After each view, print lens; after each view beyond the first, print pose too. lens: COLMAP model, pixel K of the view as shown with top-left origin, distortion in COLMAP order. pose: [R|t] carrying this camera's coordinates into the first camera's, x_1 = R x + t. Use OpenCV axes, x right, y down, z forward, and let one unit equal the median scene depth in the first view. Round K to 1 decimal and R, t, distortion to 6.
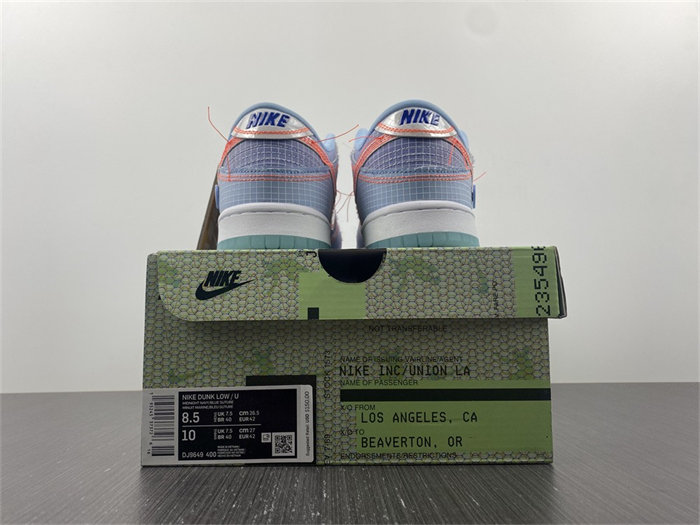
lens RADIAL K [[525.9, 0, 350.1], [0, 525.9, 266.6], [0, 0, 1]] dist [-0.001176, -0.028868]
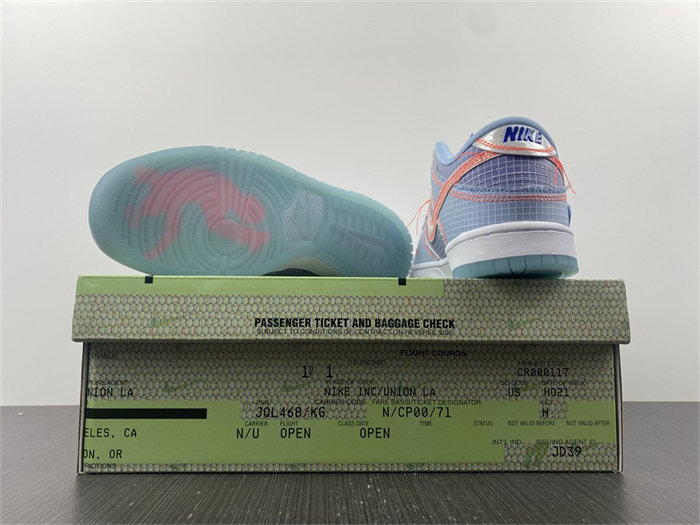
lens RADIAL K [[525.9, 0, 347.9], [0, 525.9, 265.8], [0, 0, 1]] dist [-0.001176, -0.028868]
pose [[0.998726, 0.027826, 0.042099, -0.224443], [-0.026763, 0.999314, -0.025609, -0.010150], [-0.042783, 0.024449, 0.998785, 0.054477]]
